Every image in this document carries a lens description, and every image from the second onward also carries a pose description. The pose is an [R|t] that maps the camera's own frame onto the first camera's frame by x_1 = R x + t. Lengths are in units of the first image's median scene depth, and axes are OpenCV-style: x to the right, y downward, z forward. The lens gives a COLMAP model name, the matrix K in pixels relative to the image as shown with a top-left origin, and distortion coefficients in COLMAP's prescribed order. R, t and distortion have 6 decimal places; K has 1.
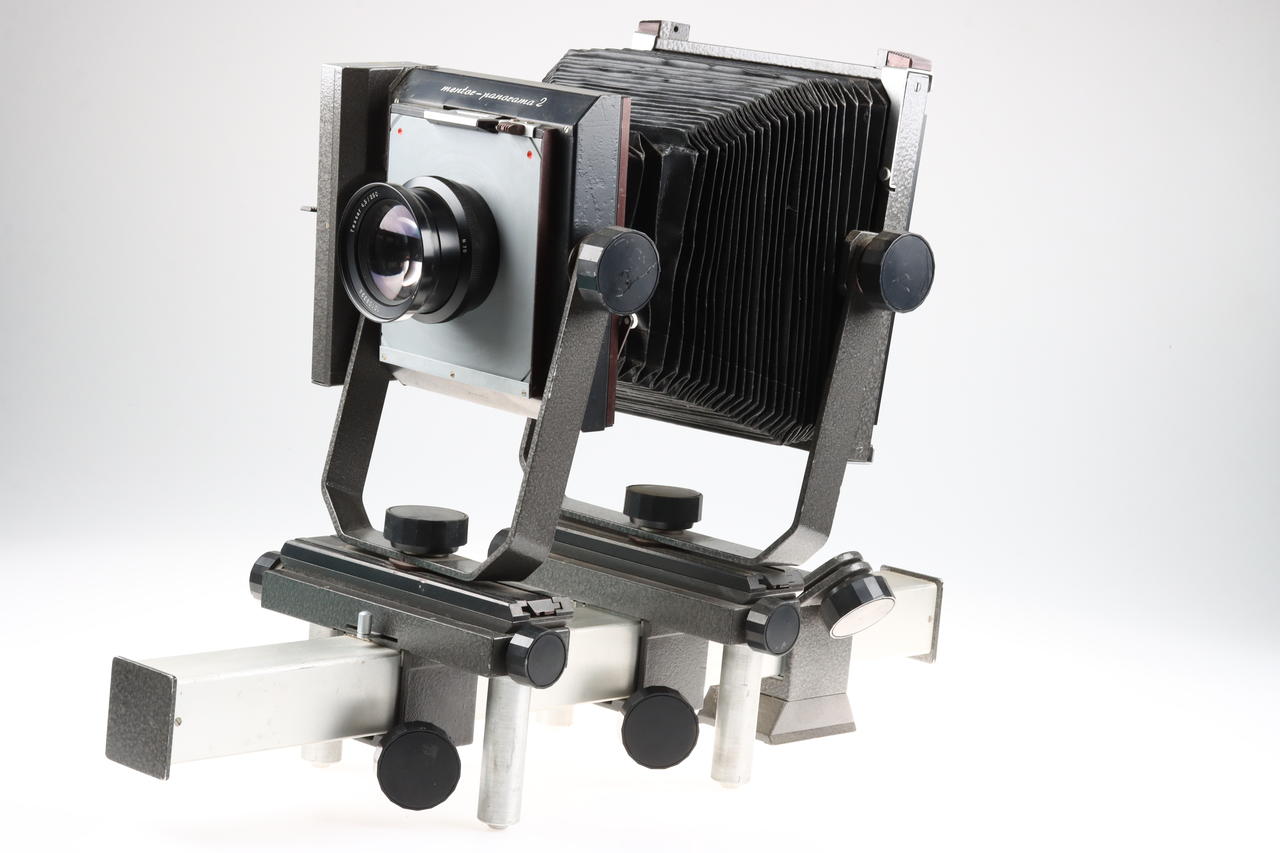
lens RADIAL K [[3610.3, 0, 640.0], [0, 3610.3, 426.5], [0, 0, 1]] dist [0.063510, 0.474858]
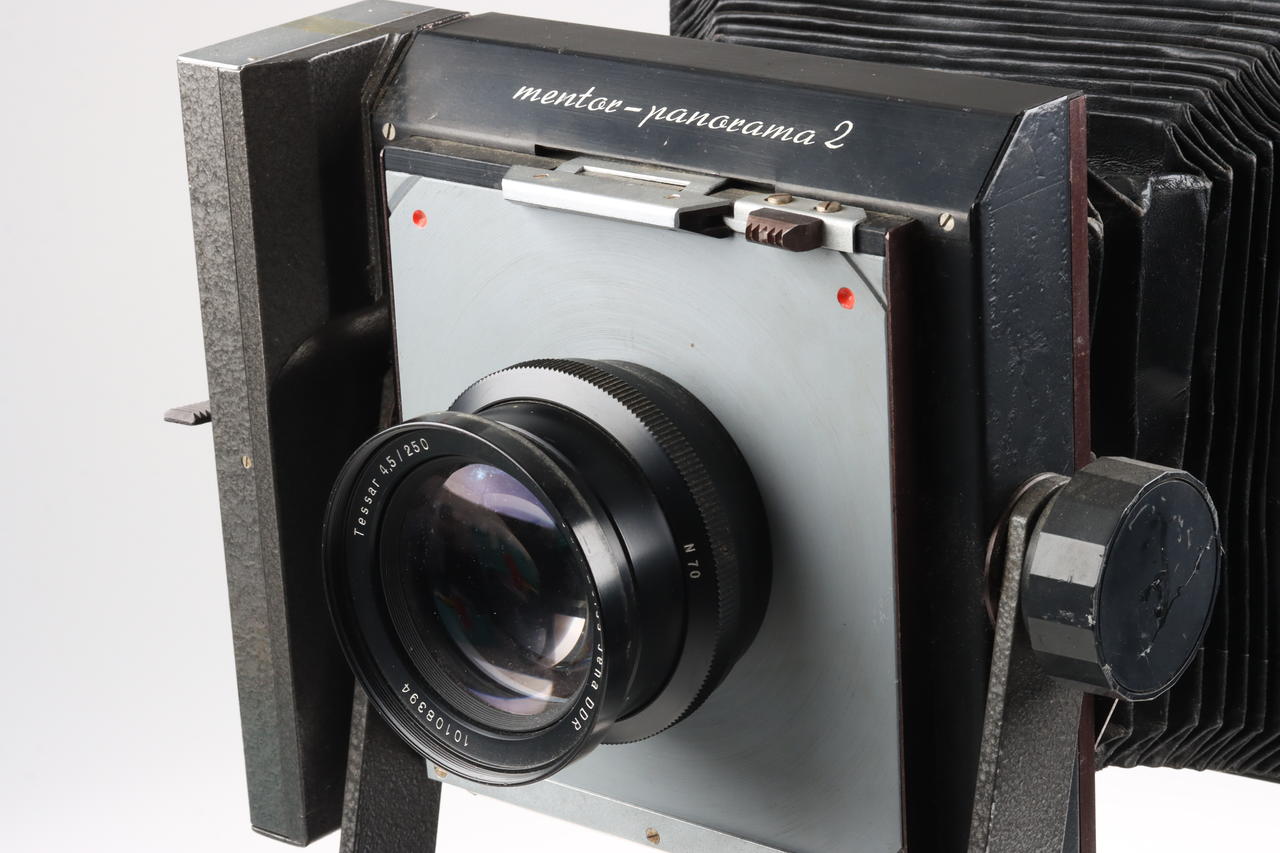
lens RADIAL K [[3610.3, 0, 640.0], [0, 3610.3, 426.5], [0, 0, 1]] dist [0.063510, 0.474858]
pose [[0.982305, -0.146596, 0.116562, -0.092983], [0.126602, 0.978377, 0.163557, -0.121948], [-0.138018, -0.145906, 0.979624, 0.634369]]
